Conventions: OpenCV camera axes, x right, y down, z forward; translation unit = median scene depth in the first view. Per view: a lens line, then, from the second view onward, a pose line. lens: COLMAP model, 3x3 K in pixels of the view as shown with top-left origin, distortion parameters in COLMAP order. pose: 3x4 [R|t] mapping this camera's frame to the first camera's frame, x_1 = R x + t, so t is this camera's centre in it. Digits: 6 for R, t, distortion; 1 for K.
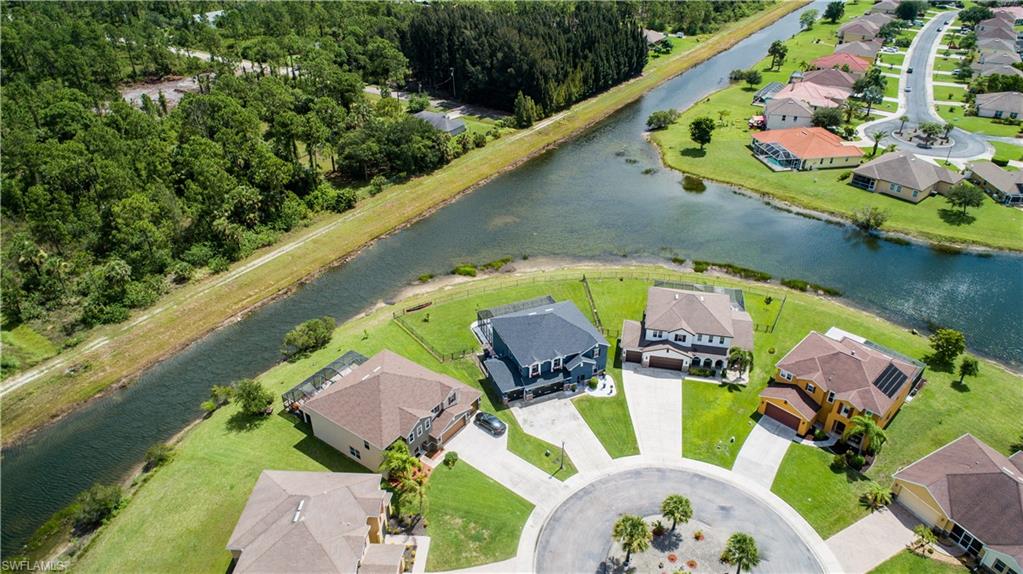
lens RADIAL K [[685.6, 0, 513.8], [0, 685.6, 295.2], [0, 0, 1]] dist [-0.022272, 0.009725]
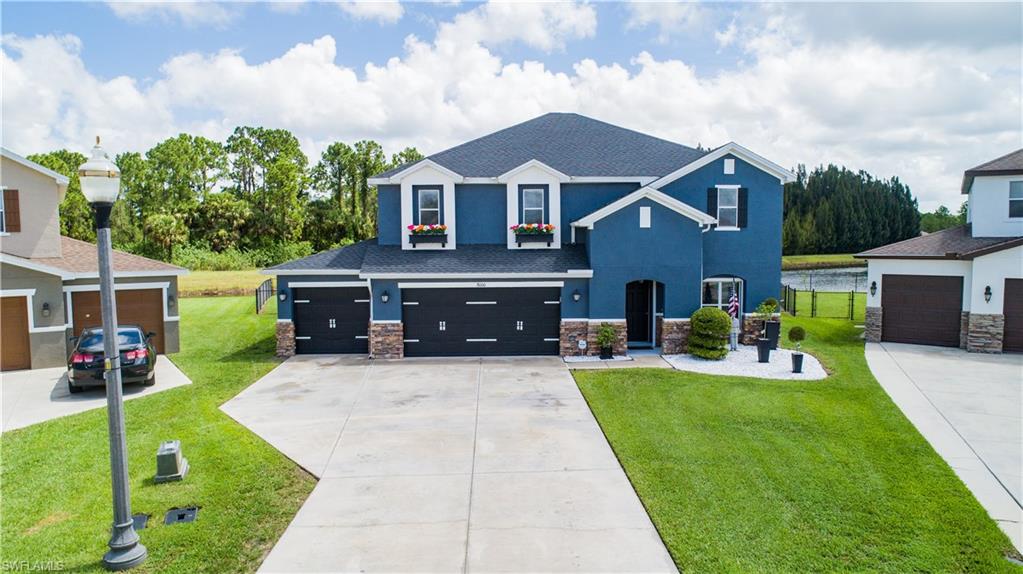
lens RADIAL K [[685.6, 0, 515.1], [0, 685.6, 286.1], [0, 0, 1]] dist [-0.022272, 0.009725]
pose [[0.935389, 0.020238, -0.353042, 0.130664], [-0.184954, 0.878918, -0.439653, 0.212319], [0.301398, 0.476543, 0.825873, 0.783756]]
